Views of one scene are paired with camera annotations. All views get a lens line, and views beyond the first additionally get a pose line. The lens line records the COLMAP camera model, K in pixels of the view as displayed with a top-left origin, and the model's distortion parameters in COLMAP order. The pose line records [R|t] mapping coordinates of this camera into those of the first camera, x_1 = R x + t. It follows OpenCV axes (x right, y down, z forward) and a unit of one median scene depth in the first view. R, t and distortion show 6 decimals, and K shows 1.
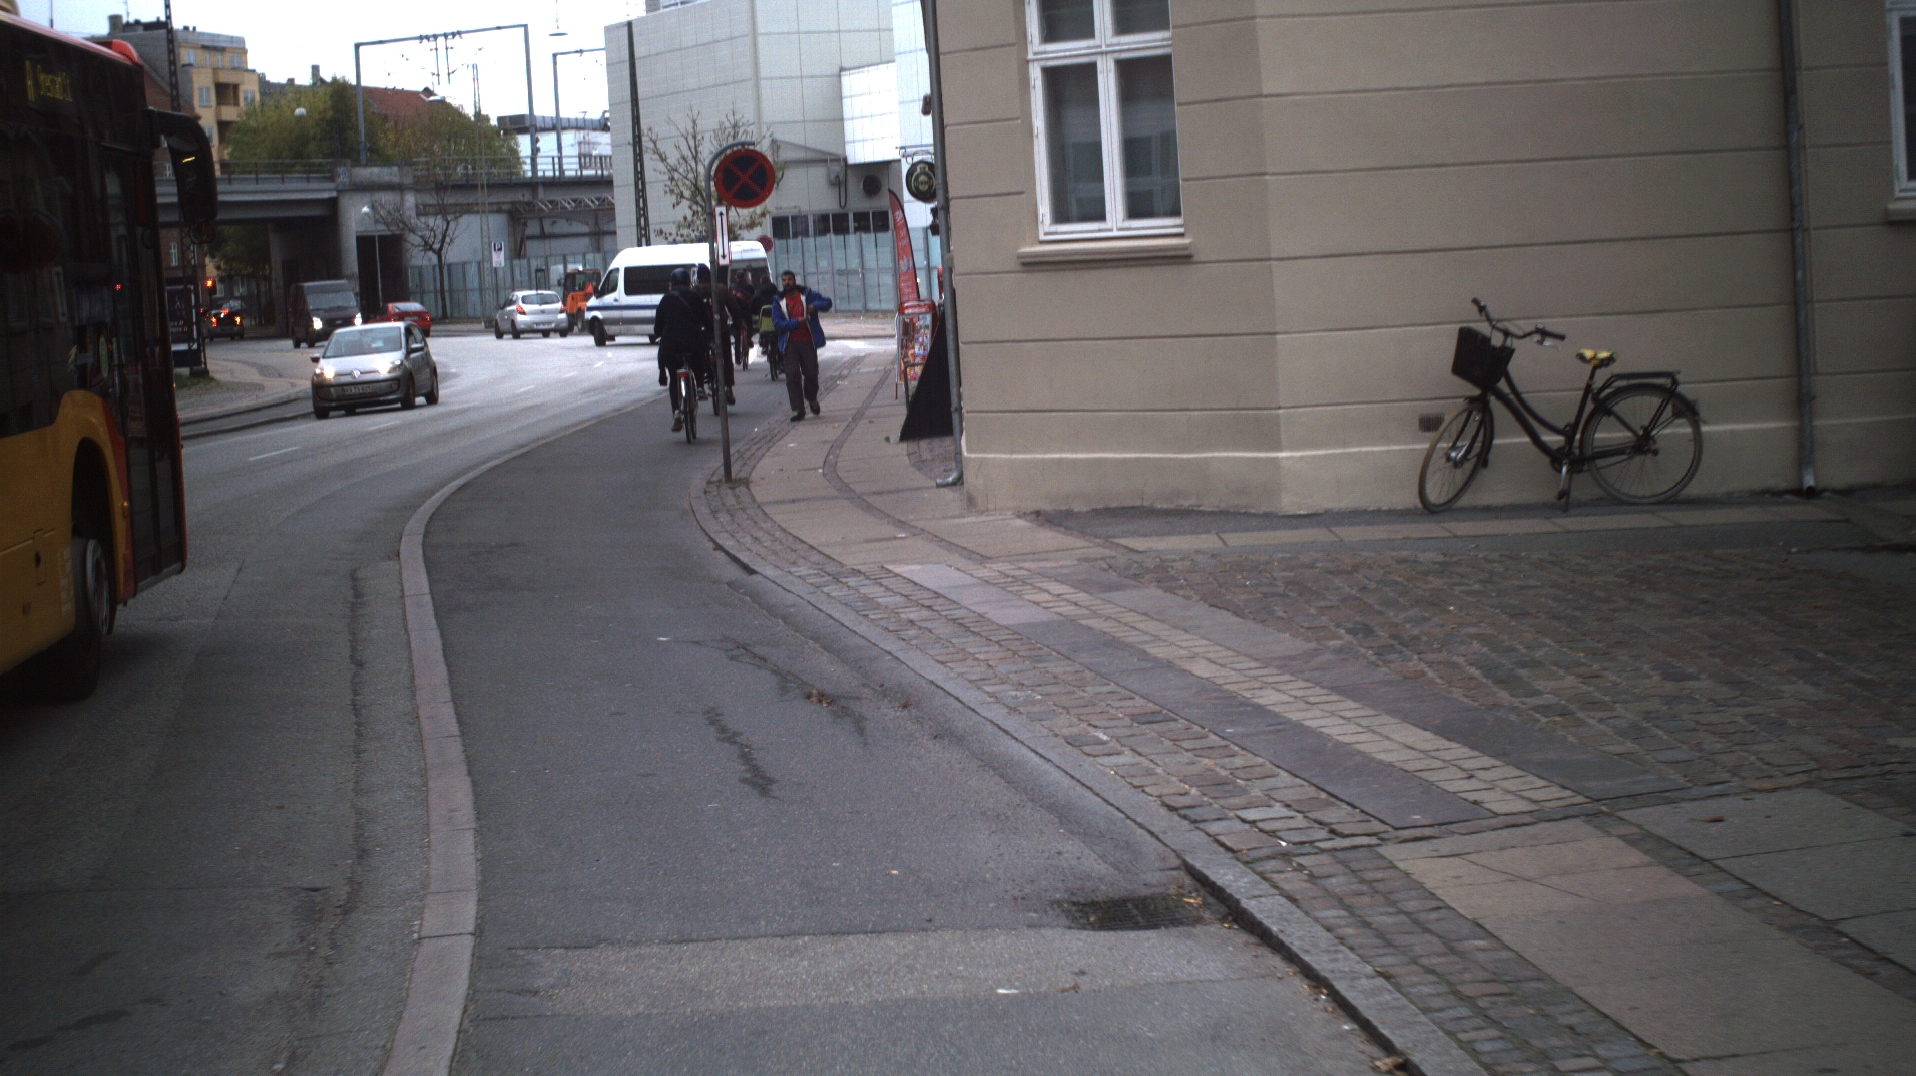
lens RADIAL K [[3698.7, 0, 958.0], [0, 3698.7, 538.0], [0, 0, 1]] dist [-0.310068, 0.548565]
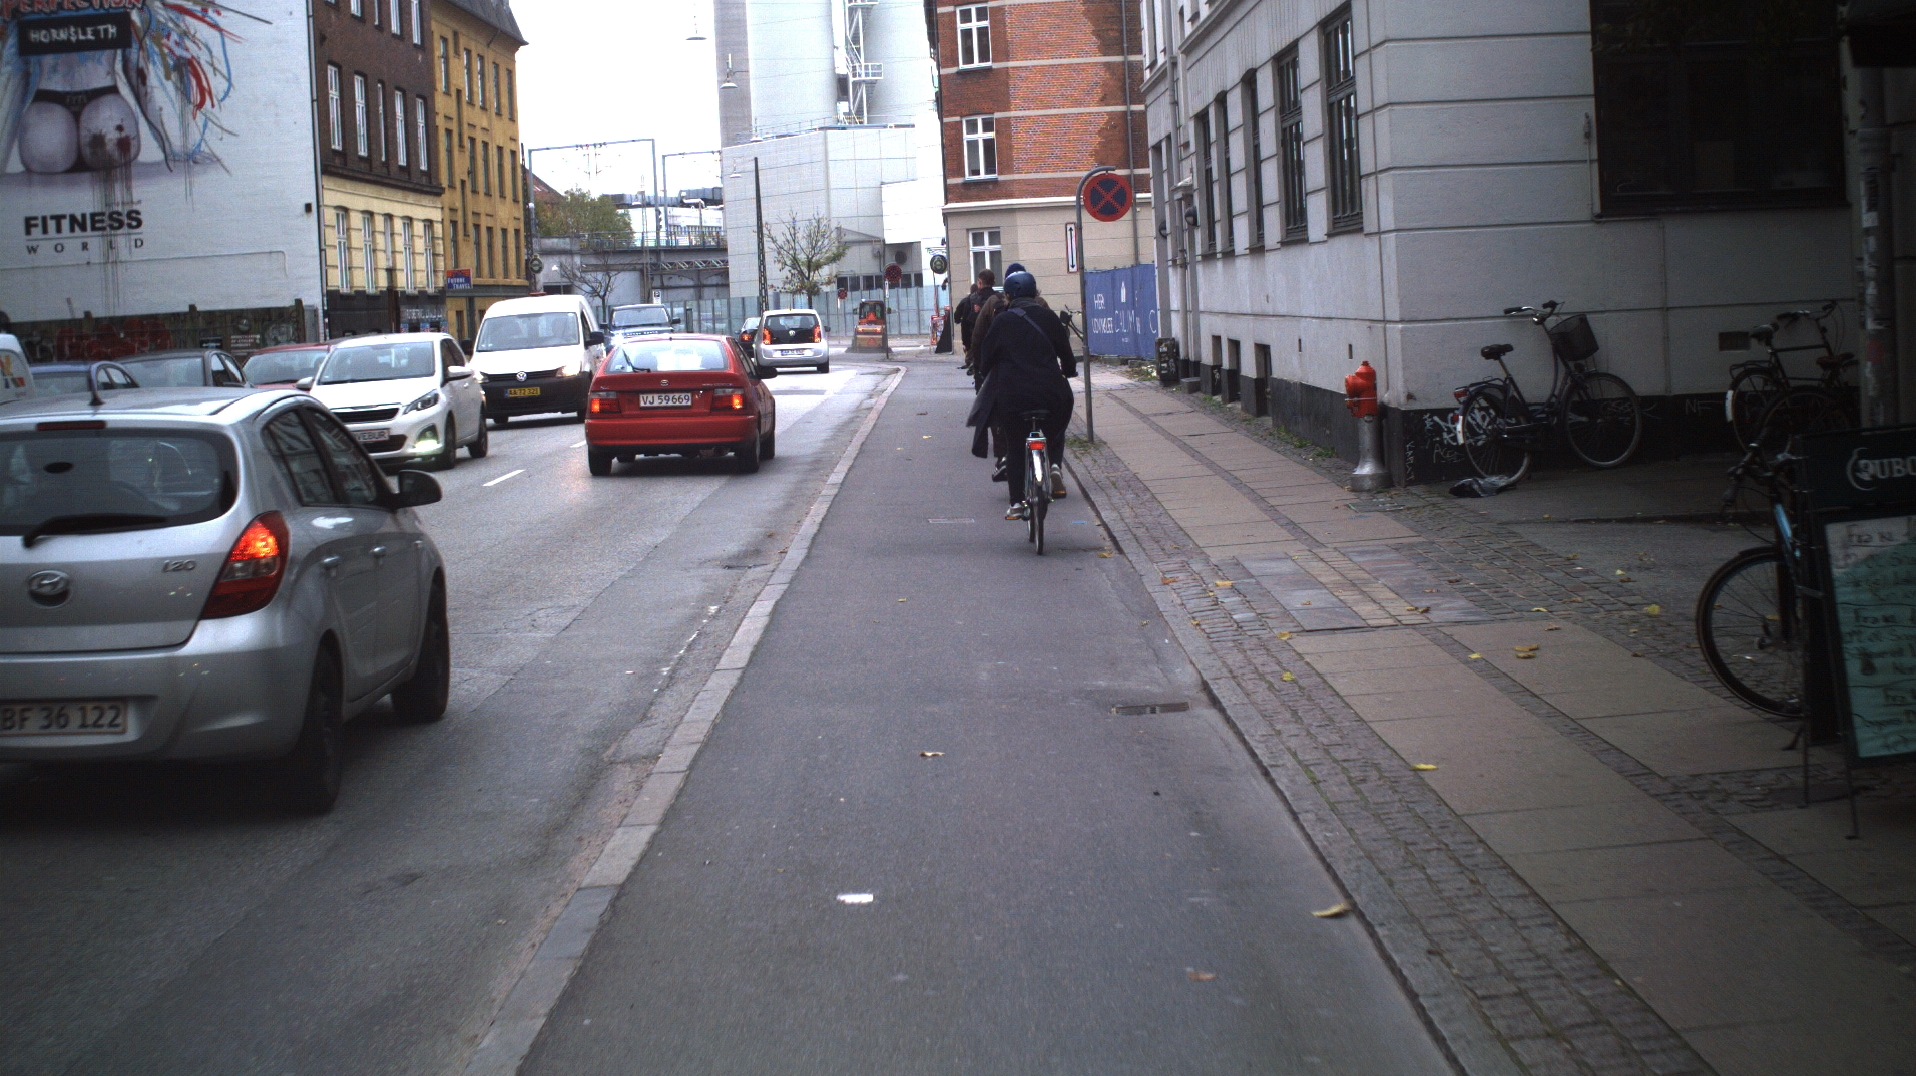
lens RADIAL K [[3698.7, 0, 958.0], [0, 3698.7, 538.0], [0, 0, 1]] dist [-0.310068, 0.548565]
pose [[0.999941, 0.010813, 0.000724, 0.000965], [-0.010801, 0.999830, -0.014922, 0.047060], [-0.000886, 0.014913, 0.999888, -0.573043]]
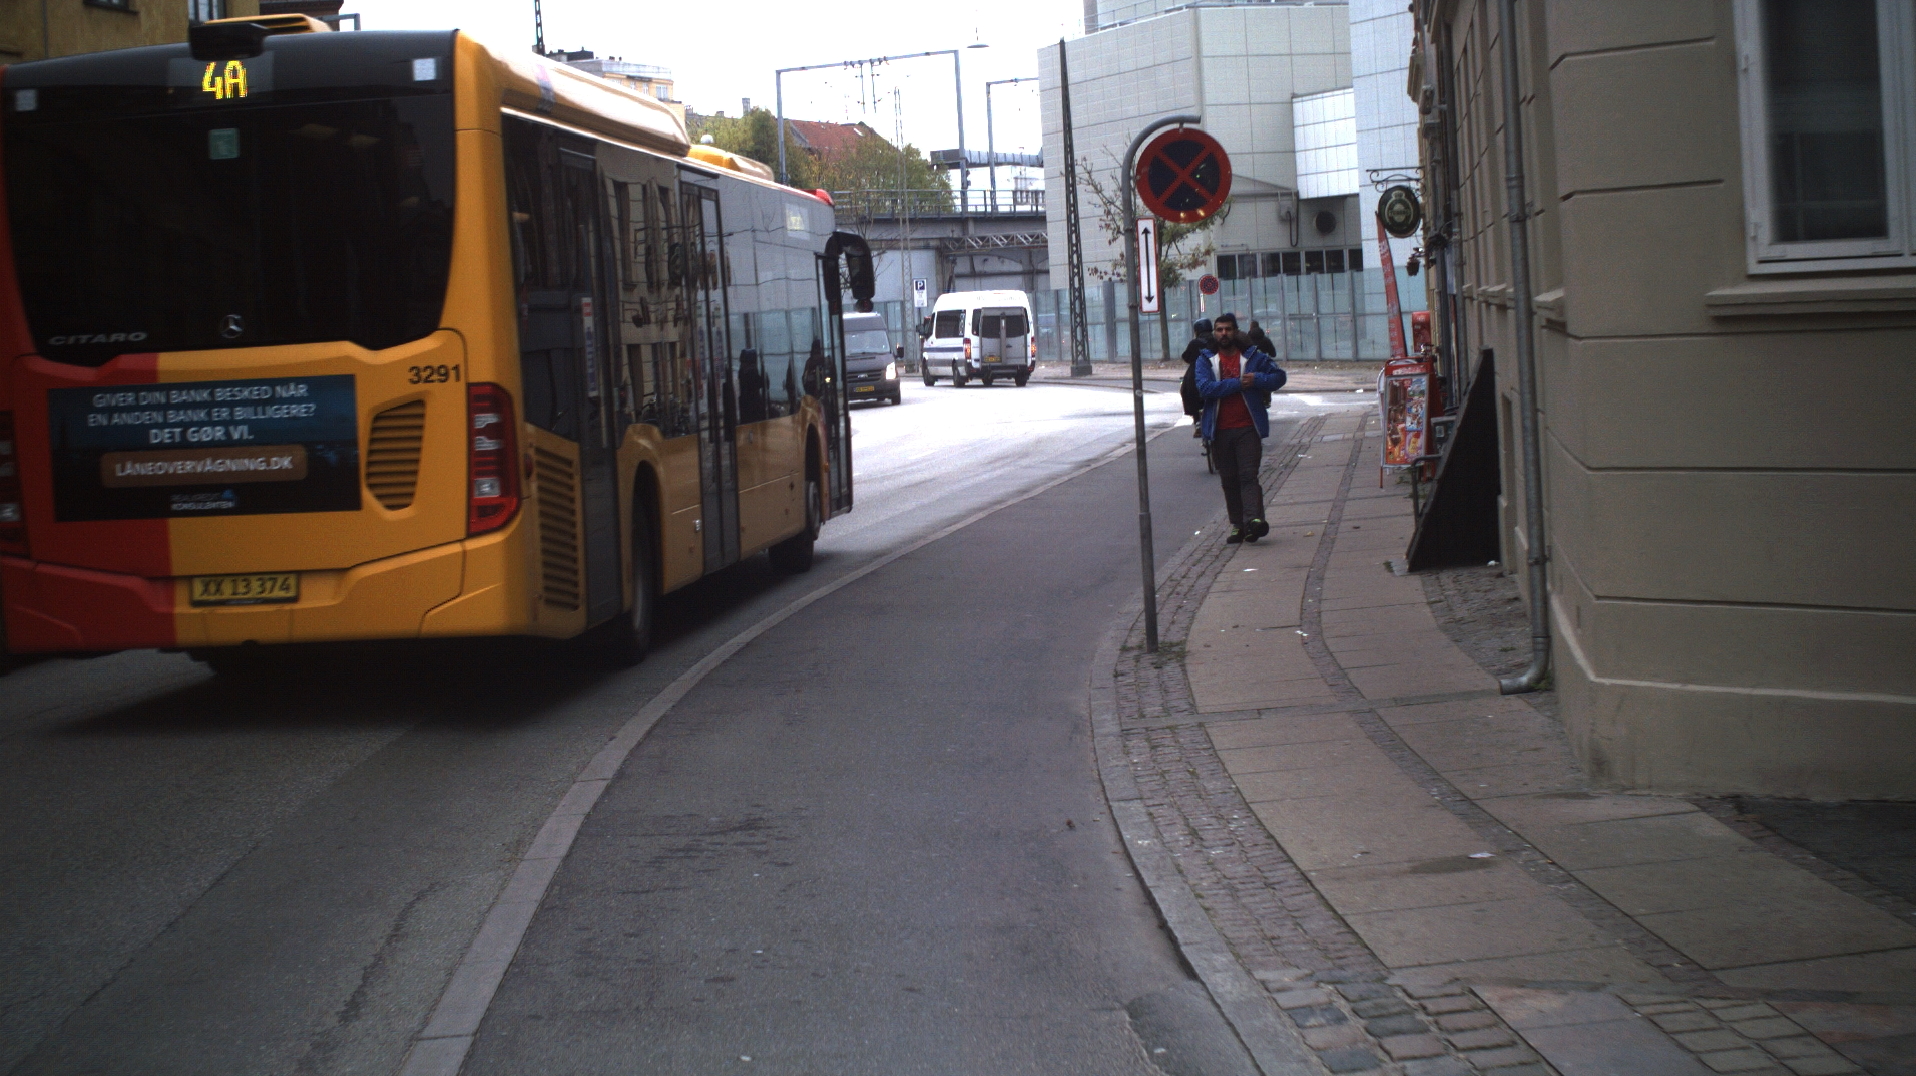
lens RADIAL K [[3698.7, 0, 958.0], [0, 3698.7, 538.0], [0, 0, 1]] dist [-0.310068, 0.548565]
pose [[0.992832, 0.011968, -0.118919, -0.004559], [-0.013307, 0.999857, -0.010474, -0.006325], [0.118777, 0.011982, 0.992849, 0.082340]]
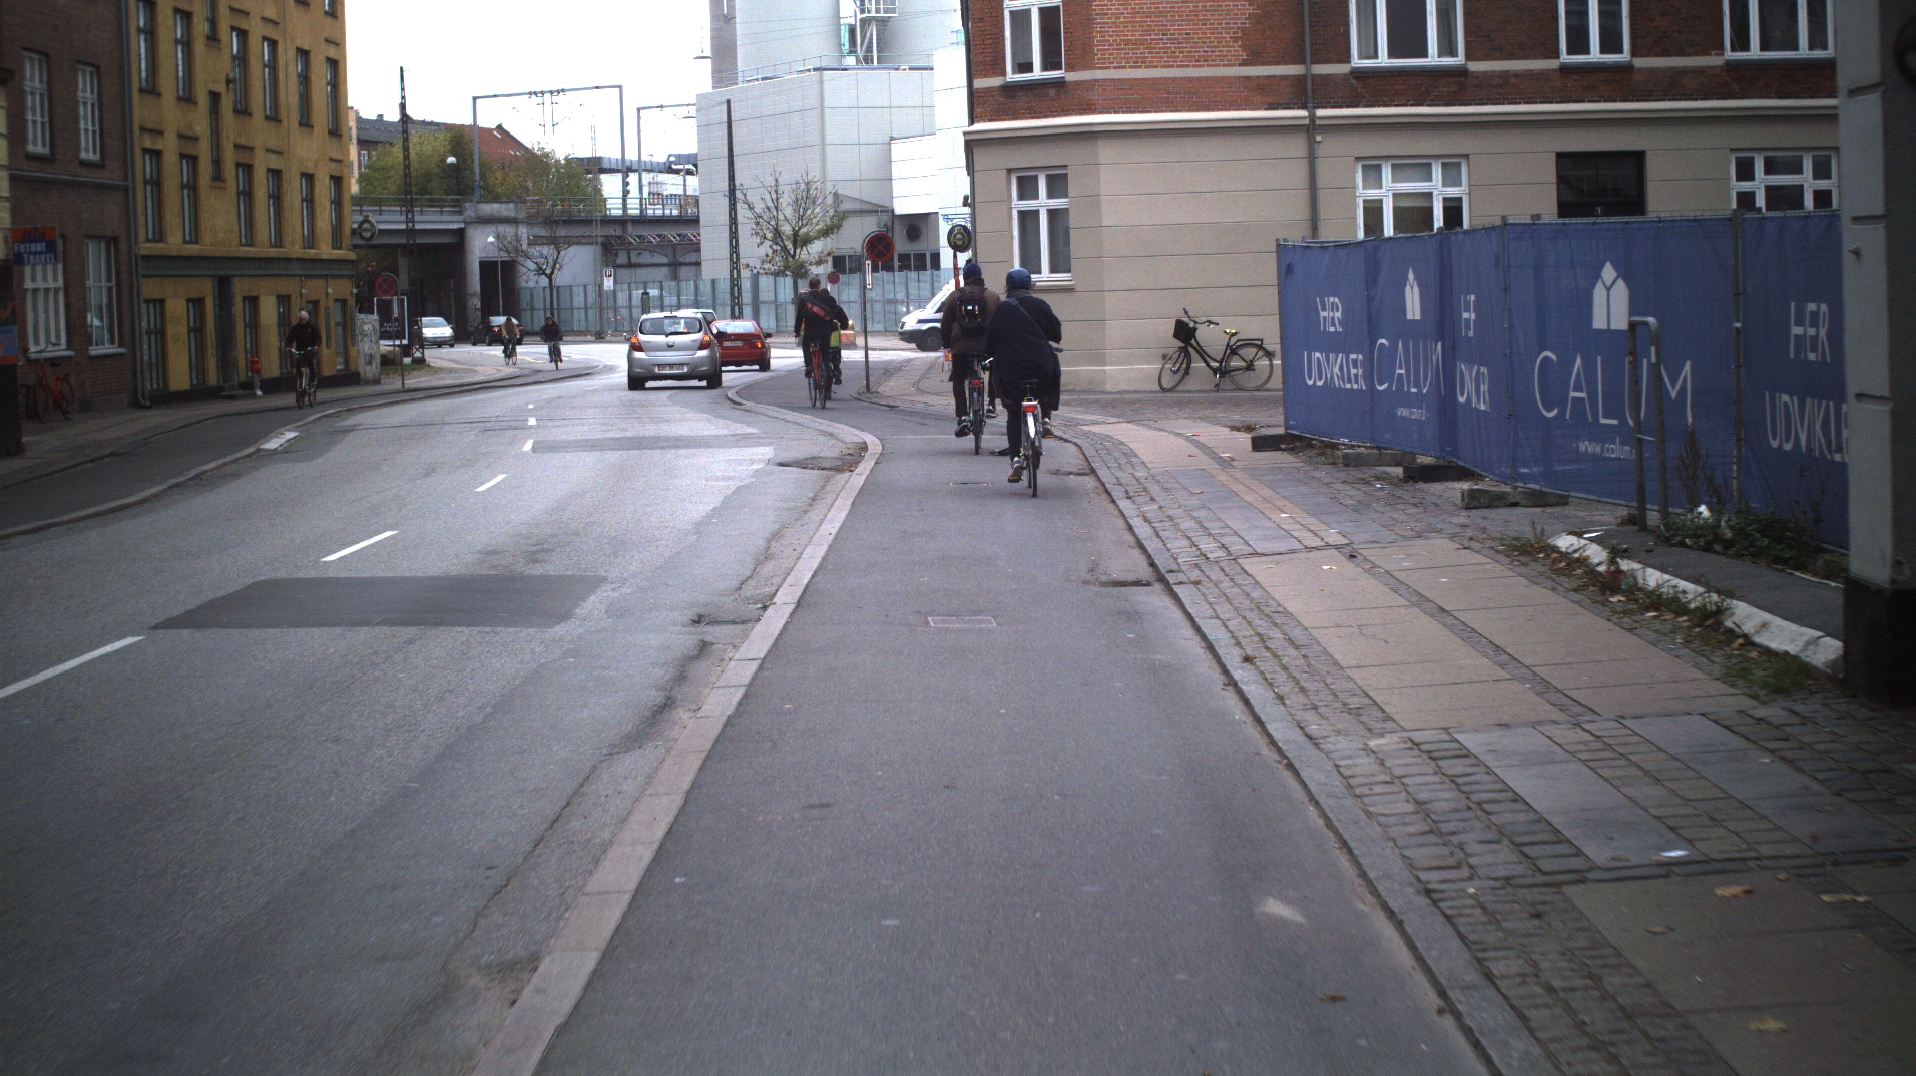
lens RADIAL K [[4609.6, 0, 958.0], [0, 4609.6, 538.0], [0, 0, 1]] dist [-0.453346, -0.090911]
pose [[0.999627, 0.027008, -0.004151, 0.000661], [-0.027102, 0.999330, -0.024580, 0.043697], [0.003484, 0.024684, 0.999689, -0.532739]]
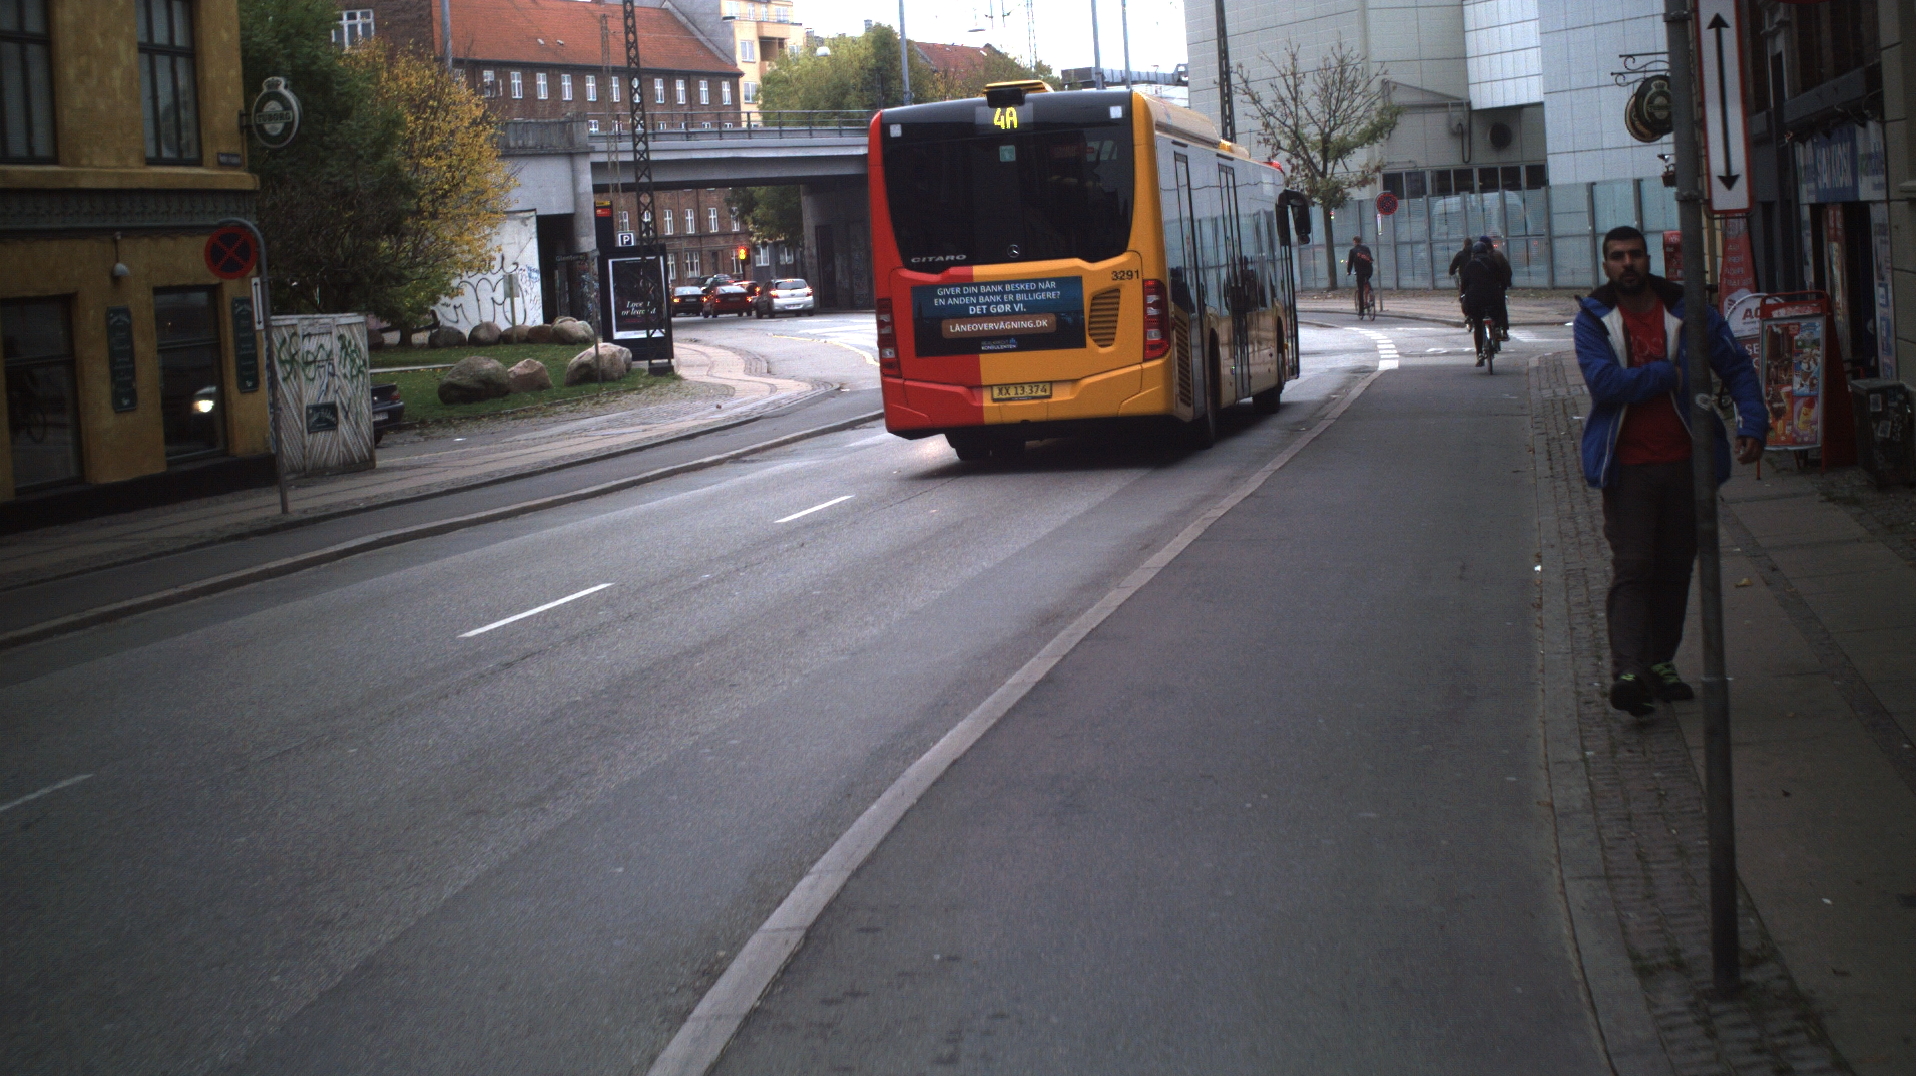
lens RADIAL K [[3698.7, 0, 958.0], [0, 3698.7, 538.0], [0, 0, 1]] dist [-0.310068, 0.548565]
pose [[0.988128, 0.005690, -0.153524, -0.017610], [-0.004318, 0.999948, 0.009273, -0.011773], [0.153569, -0.008500, 0.988101, 0.163453]]
